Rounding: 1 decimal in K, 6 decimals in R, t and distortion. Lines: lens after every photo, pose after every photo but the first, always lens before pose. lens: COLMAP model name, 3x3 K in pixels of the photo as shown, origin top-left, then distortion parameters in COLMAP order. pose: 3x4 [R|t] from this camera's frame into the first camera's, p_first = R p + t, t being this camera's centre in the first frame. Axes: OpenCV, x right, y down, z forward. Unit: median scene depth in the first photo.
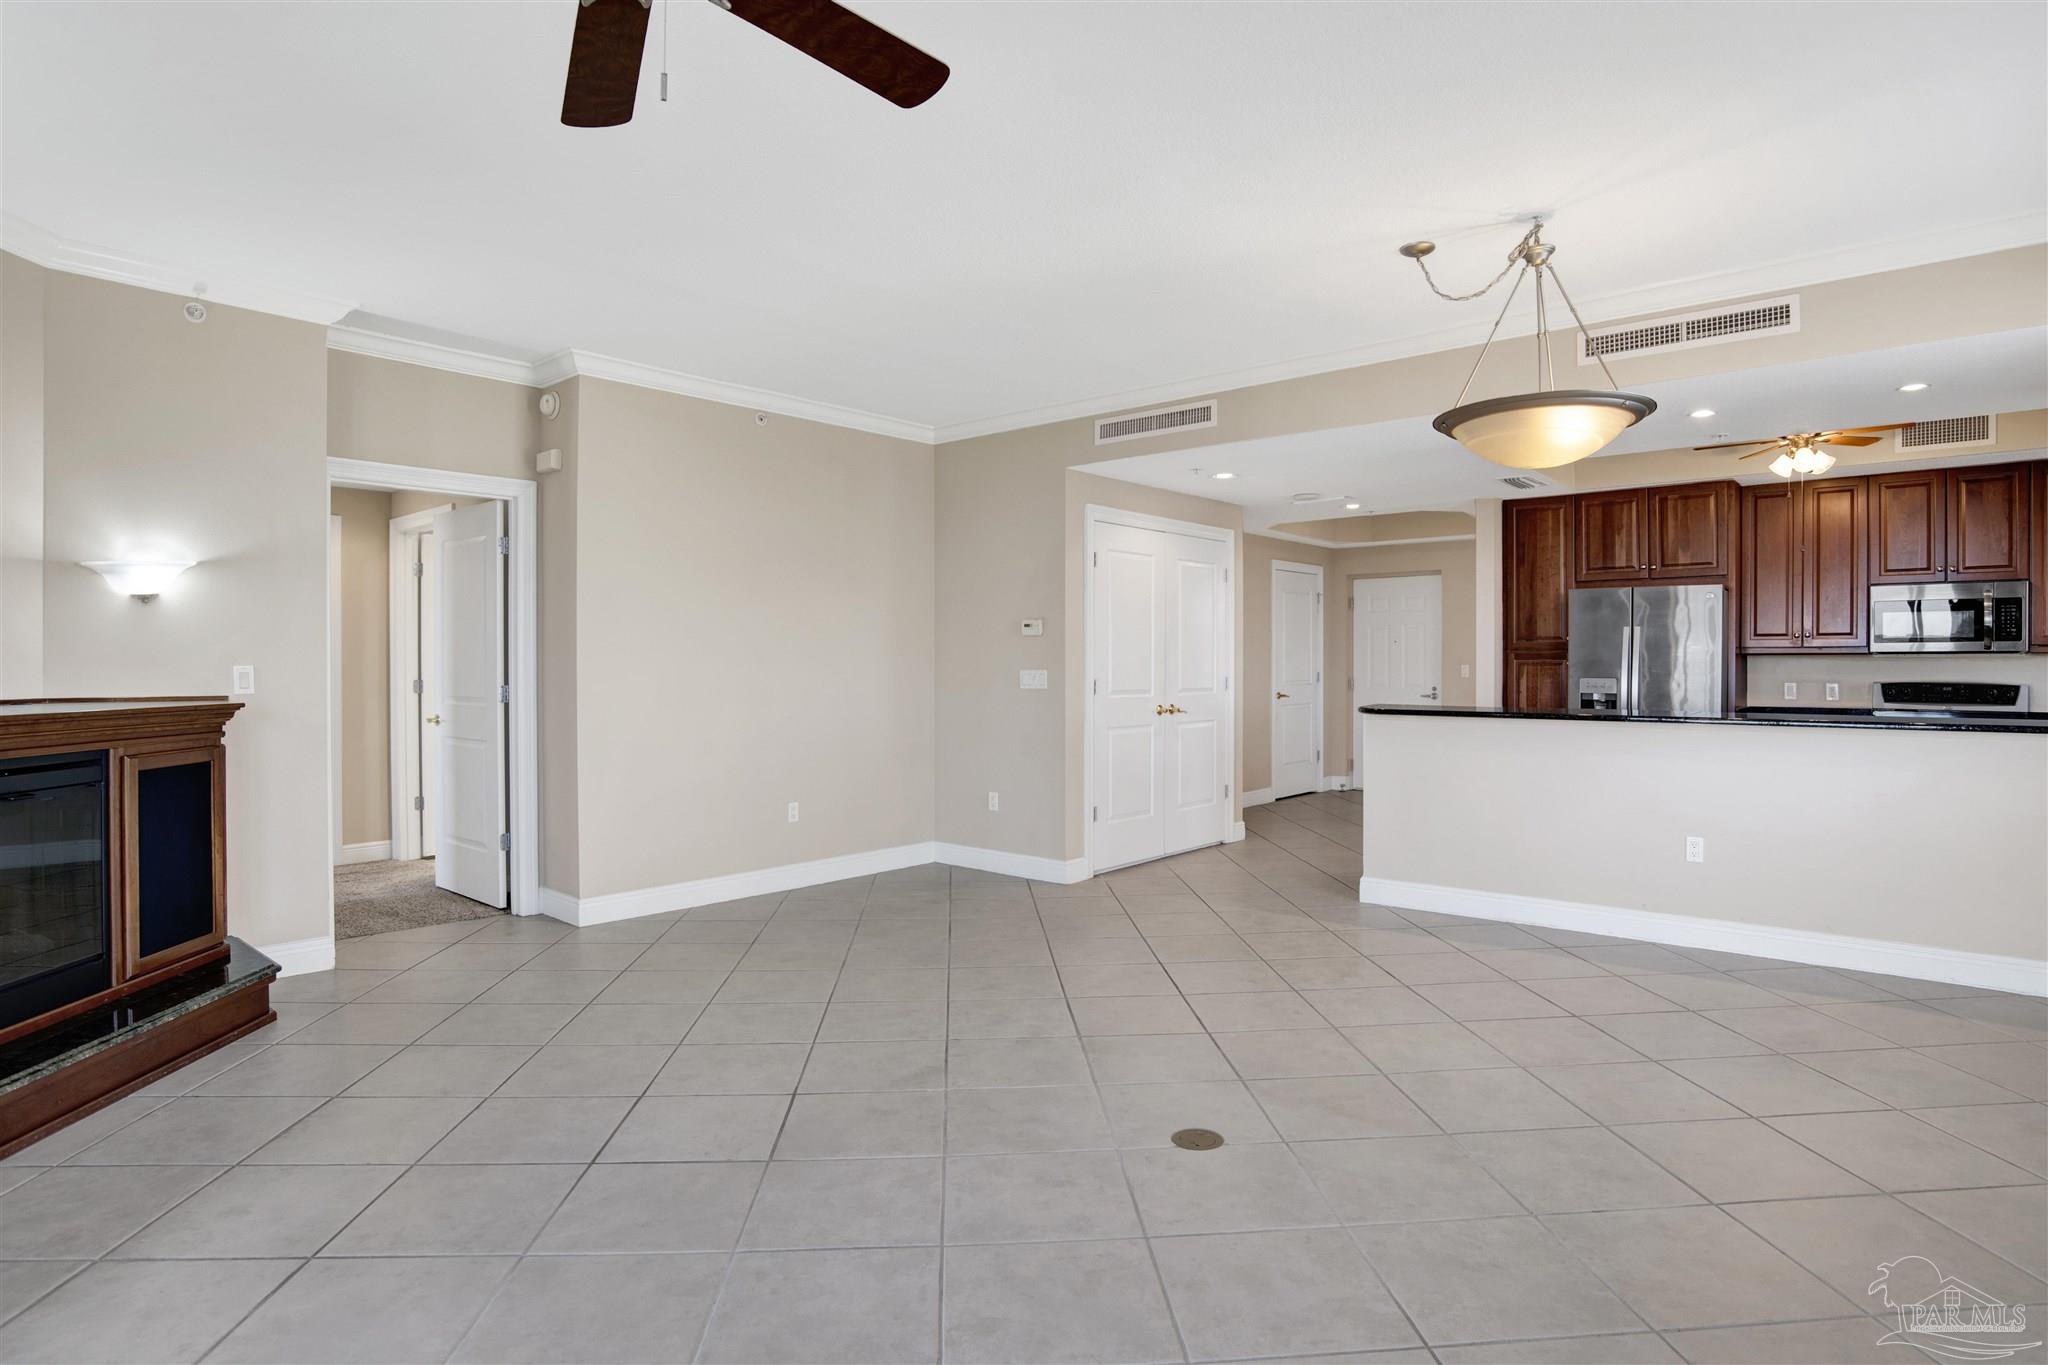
lens RADIAL K [[1095.2, 0, 1022.5], [0, 1095.2, 684.1], [0, 0, 1]] dist [-0.057280, 0.011099]
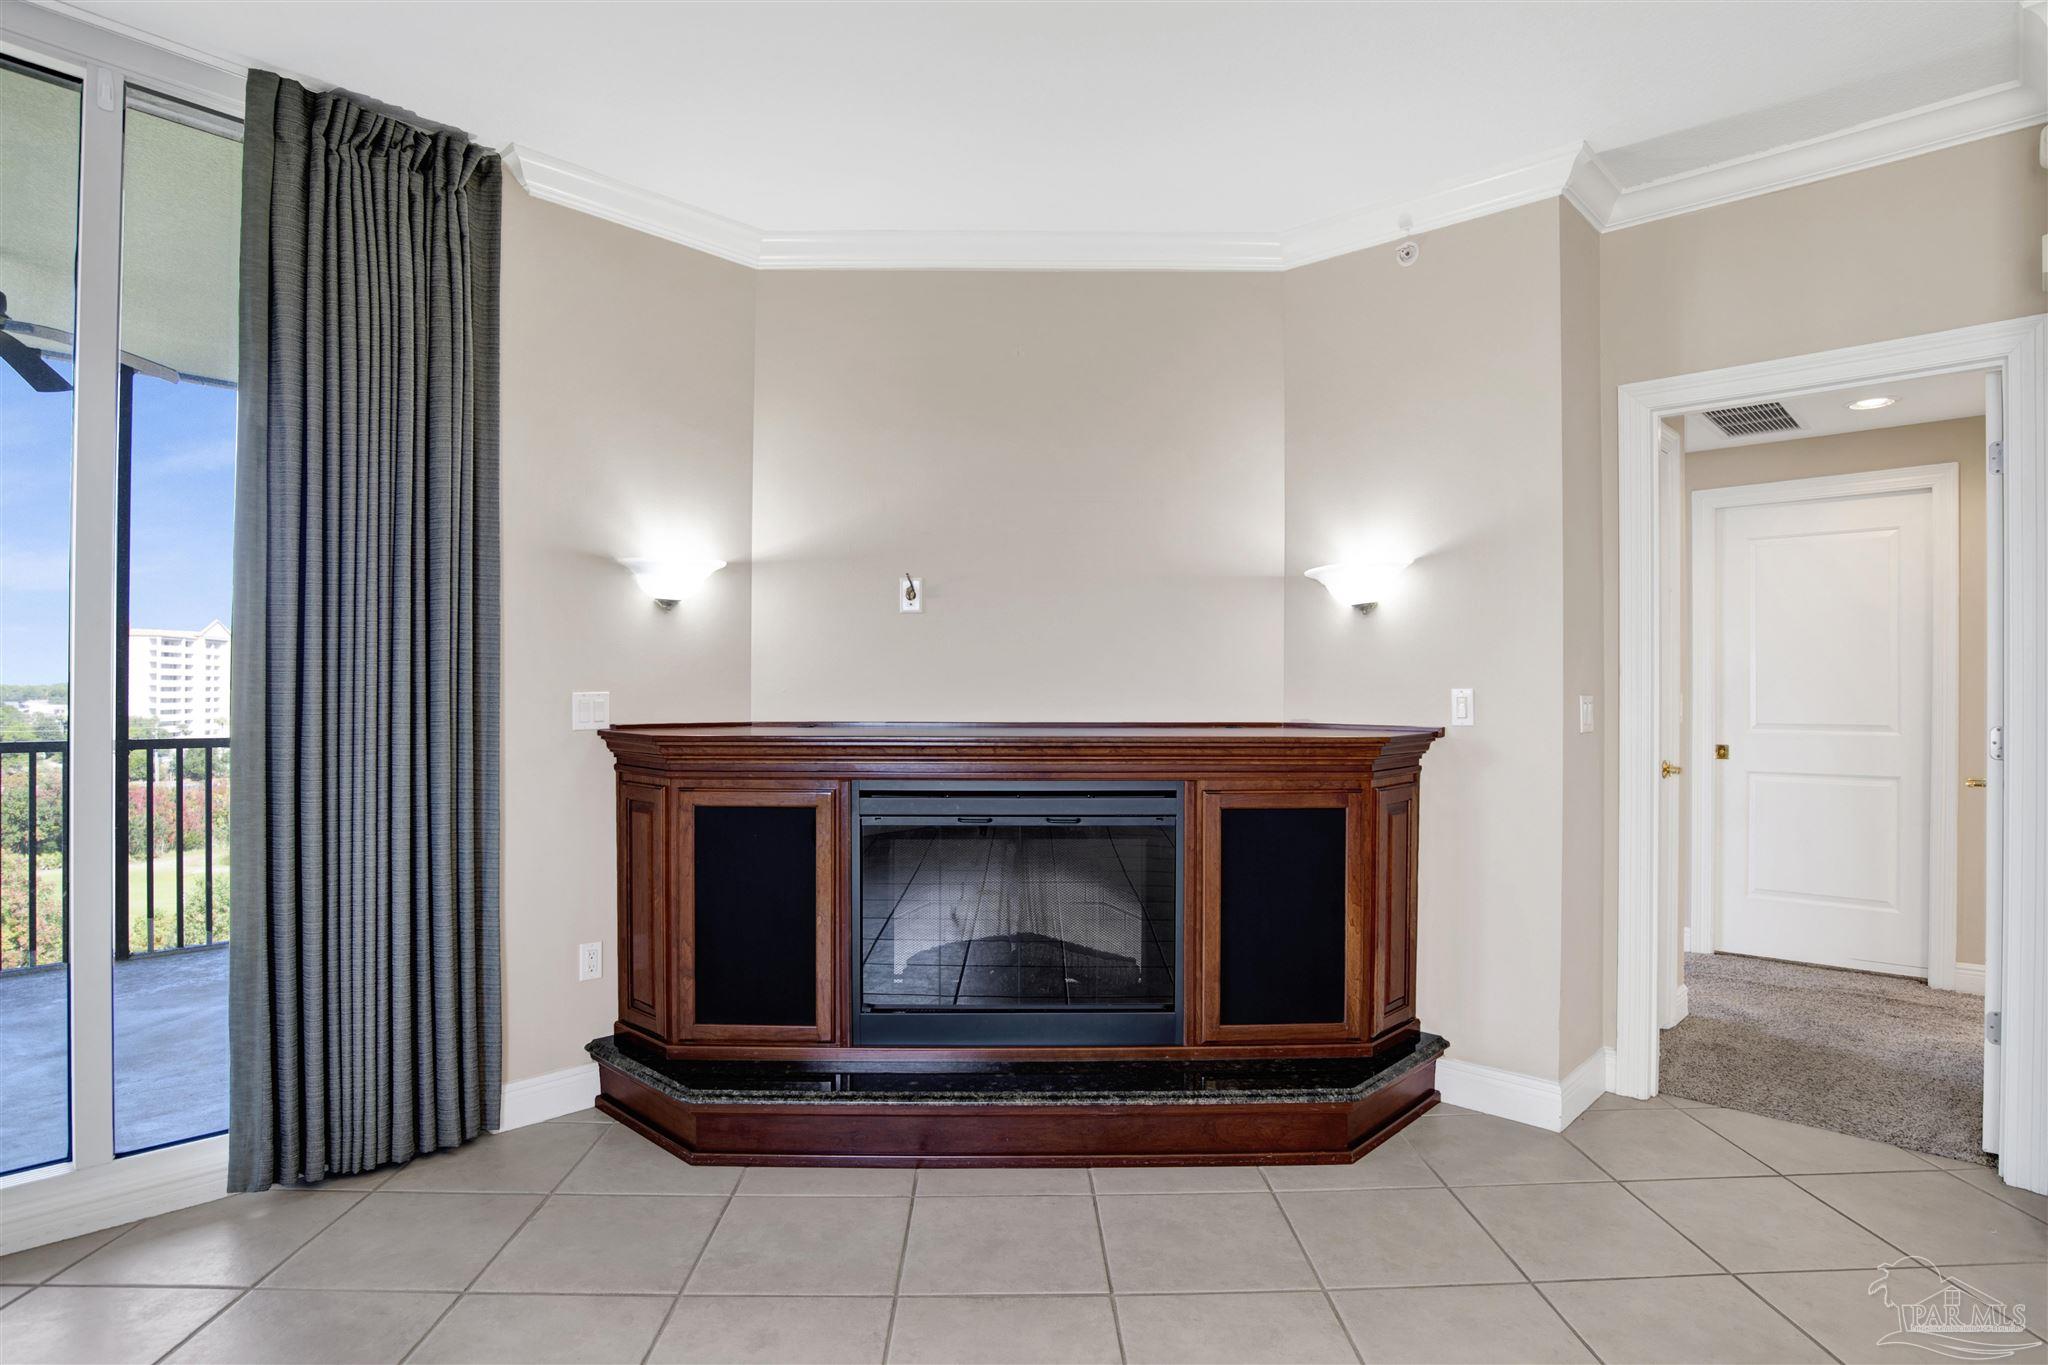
lens RADIAL K [[1095.2, 0, 1027.6], [0, 1095.2, 687.7], [0, 0, 1]] dist [-0.057280, 0.011099]
pose [[-0.035964, 0.001552, -0.999352, 0.064691], [-0.011612, 0.999931, 0.001971, -0.016923], [0.999286, 0.011675, -0.035944, 0.806200]]
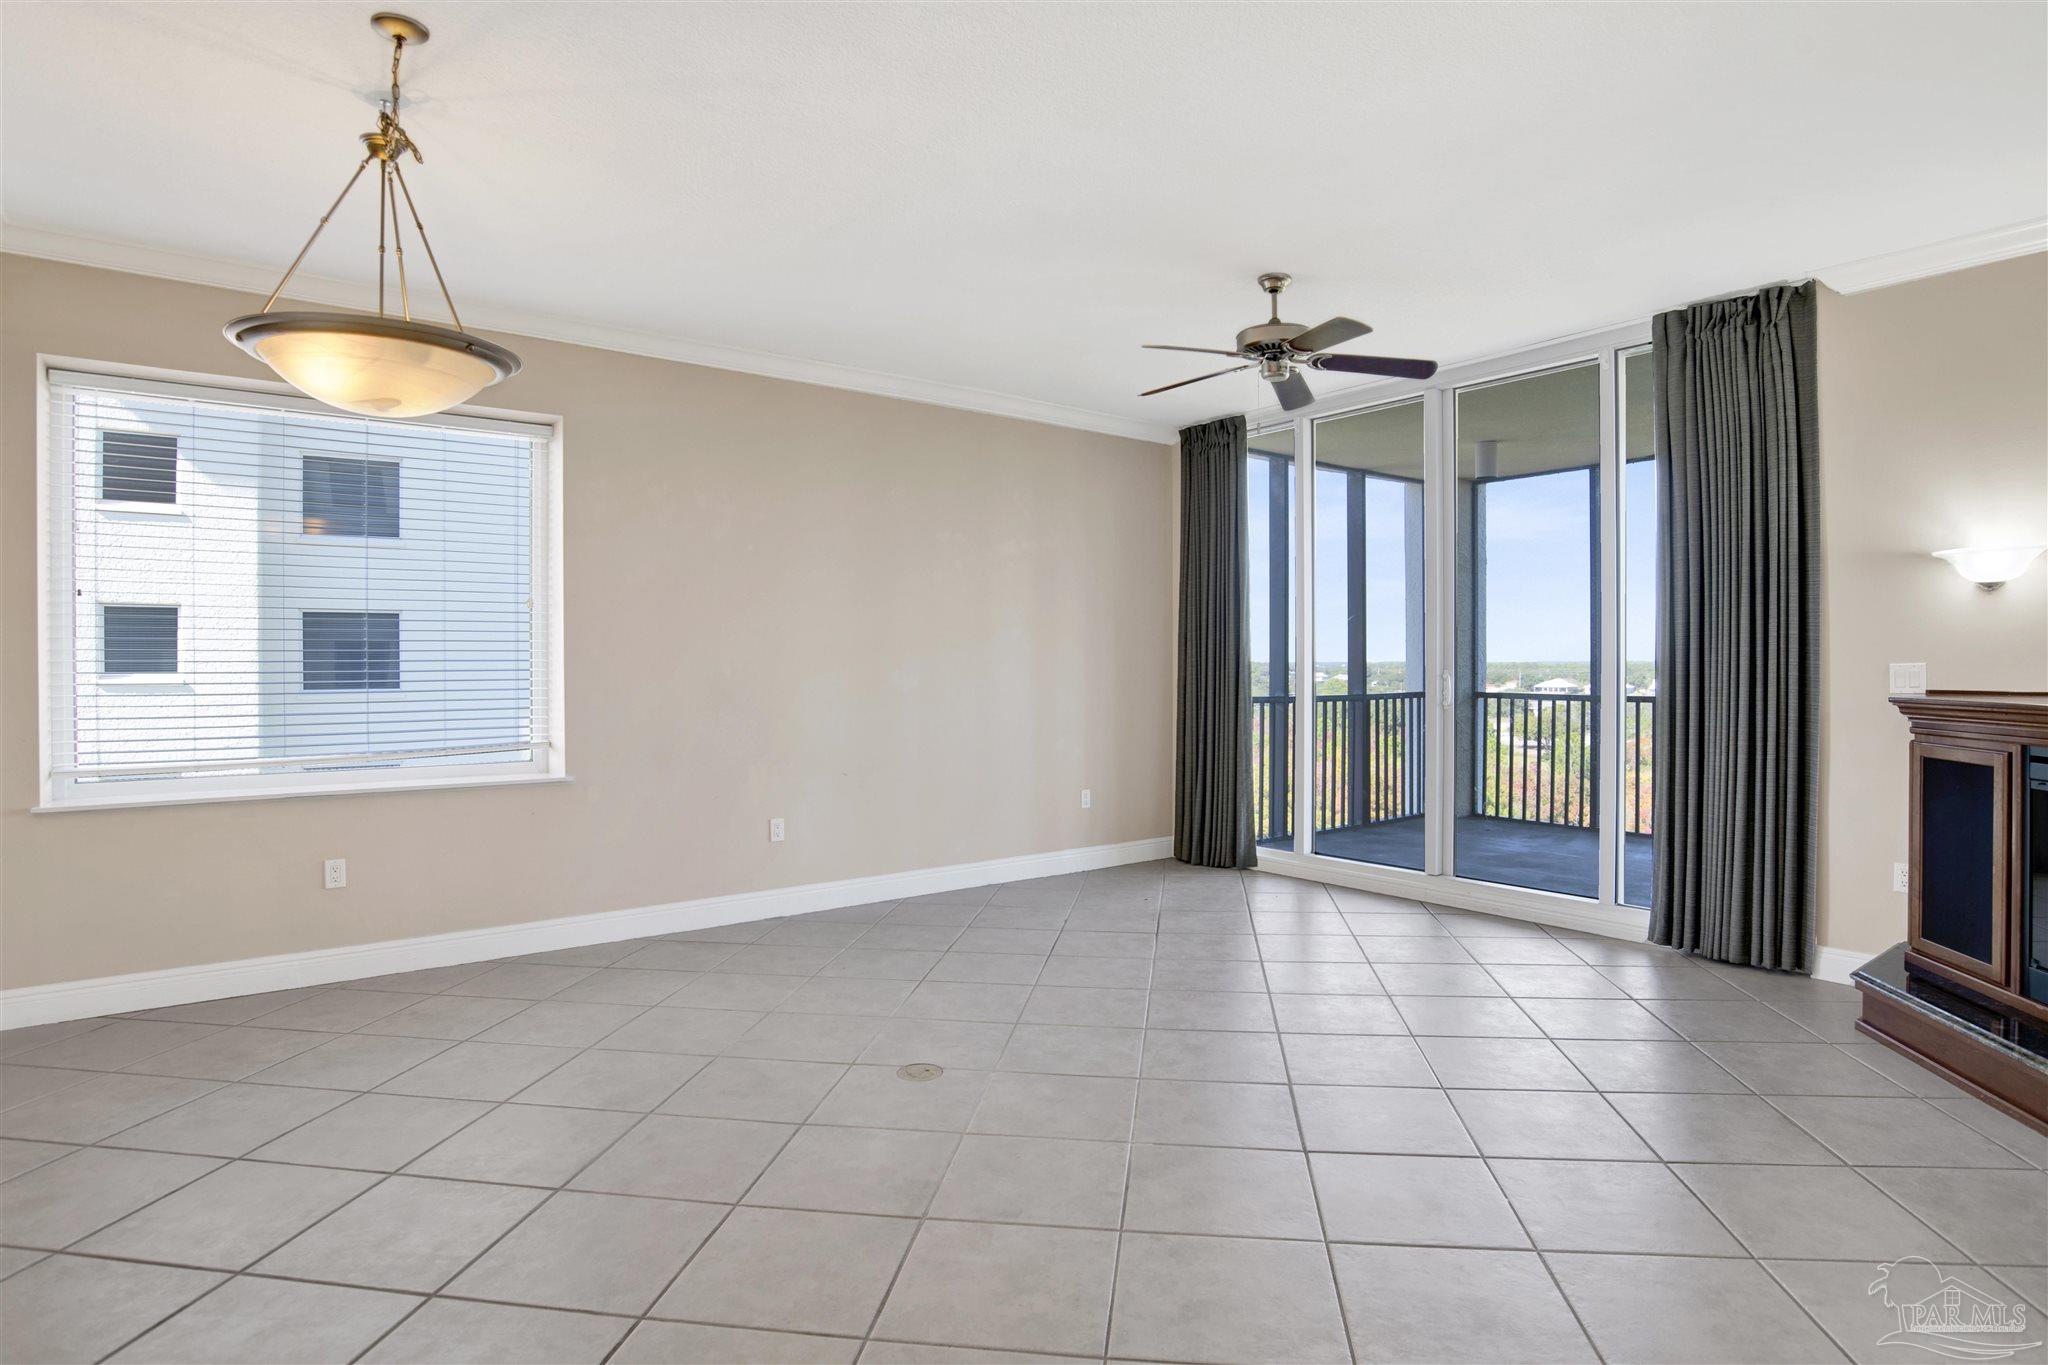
lens RADIAL K [[1095.2, 0, 1035.2], [0, 1095.2, 676.8], [0, 0, 1]] dist [-0.057280, 0.011099]
pose [[-0.979026, 0.013331, 0.203296, -0.279026], [0.017265, 0.999696, 0.017588, -0.035931], [-0.203000, 0.020729, -0.978959, 2.154564]]
